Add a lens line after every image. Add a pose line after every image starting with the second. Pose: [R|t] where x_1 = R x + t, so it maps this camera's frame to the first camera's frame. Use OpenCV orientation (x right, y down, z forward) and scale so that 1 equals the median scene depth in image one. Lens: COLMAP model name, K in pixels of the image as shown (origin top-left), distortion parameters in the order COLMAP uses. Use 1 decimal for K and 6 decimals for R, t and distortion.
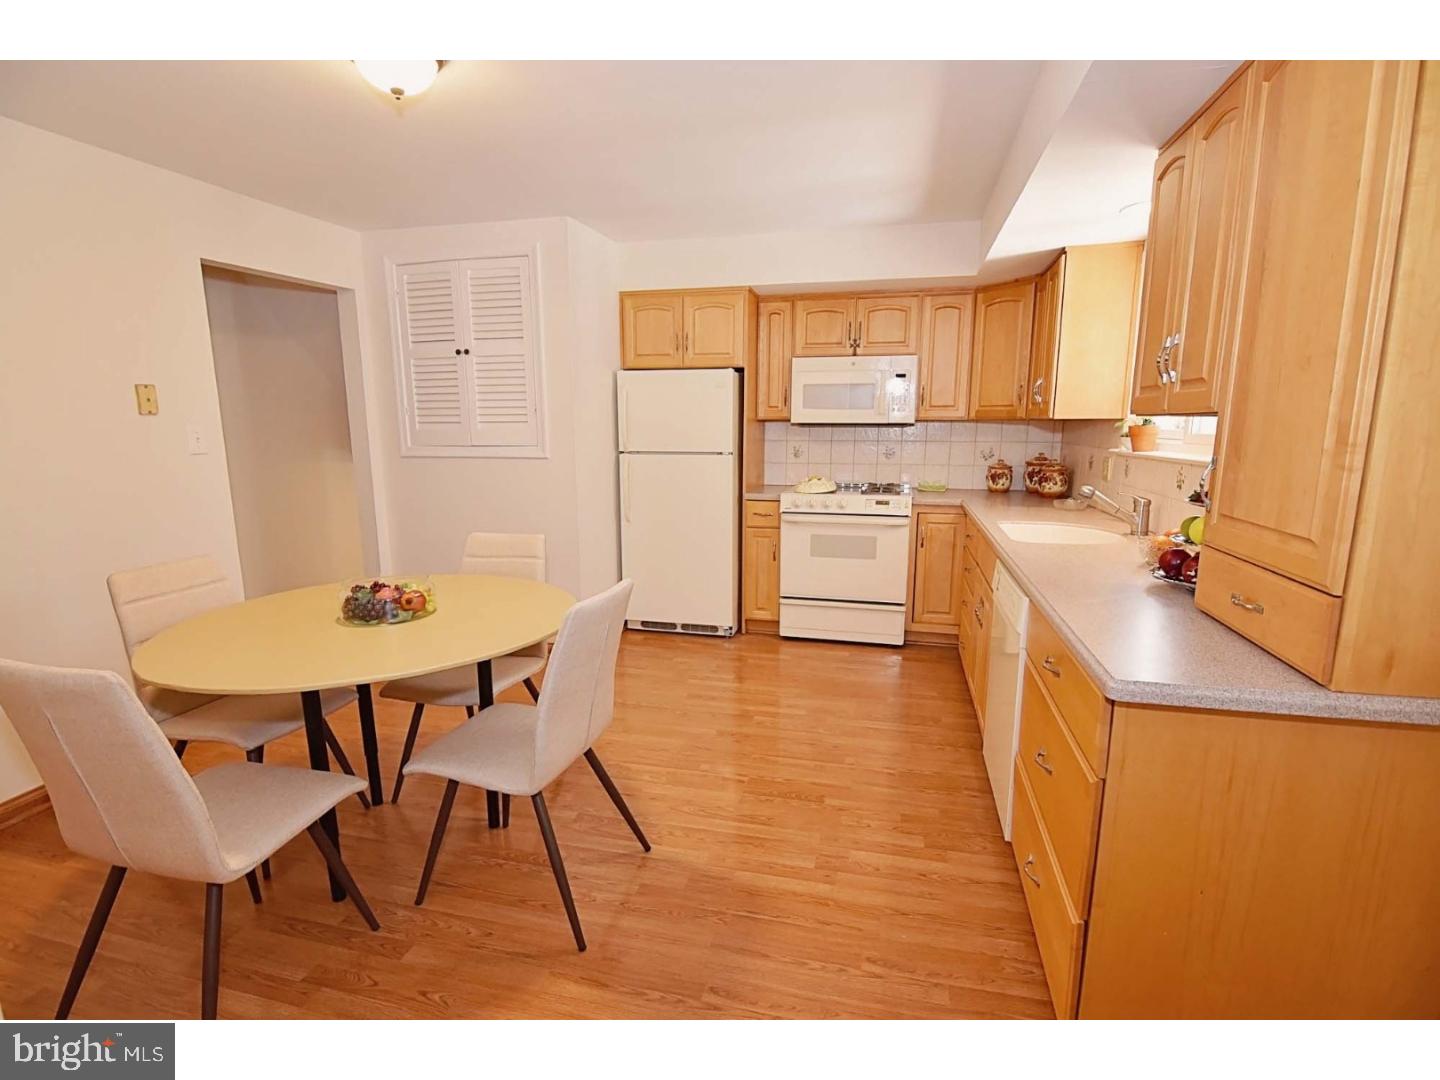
lens RADIAL K [[695.0, 0, 720.3], [0, 695.0, 546.9], [0, 0, 1]] dist [-0.022328, -0.001836]
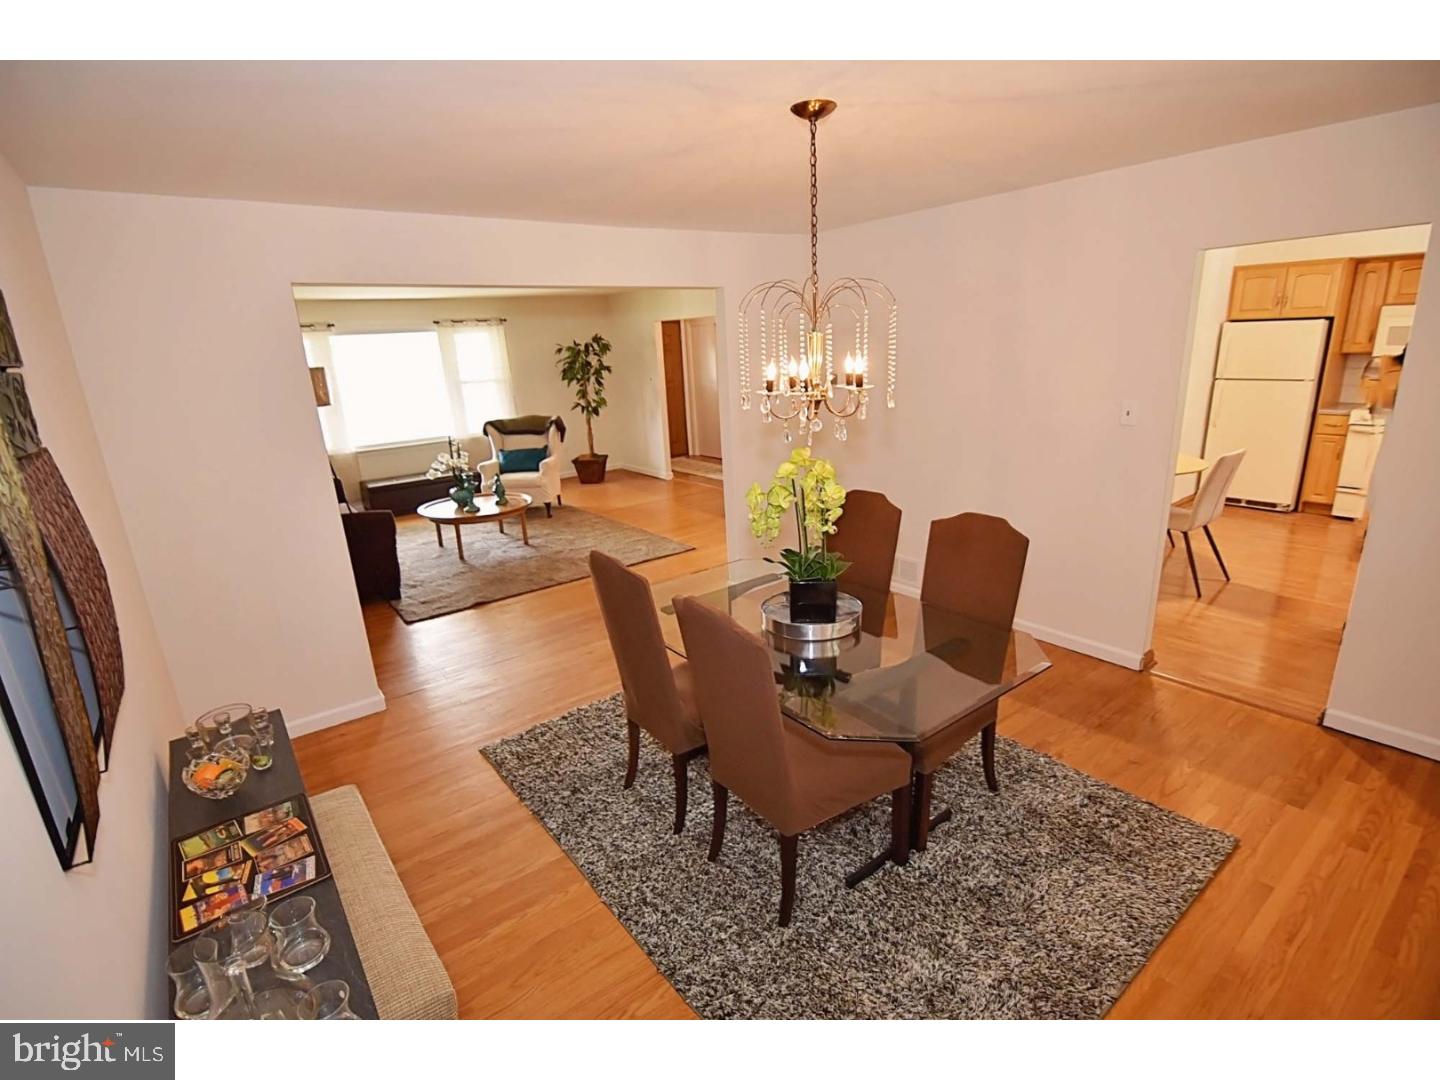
lens RADIAL K [[695.0, 0, 716.7], [0, 695.0, 543.4], [0, 0, 1]] dist [-0.022328, -0.001836]
pose [[0.777398, 0.143237, -0.612483, -0.027361], [-0.062454, 0.986492, 0.151434, 0.055189], [0.625900, -0.079473, 0.775843, -0.820477]]
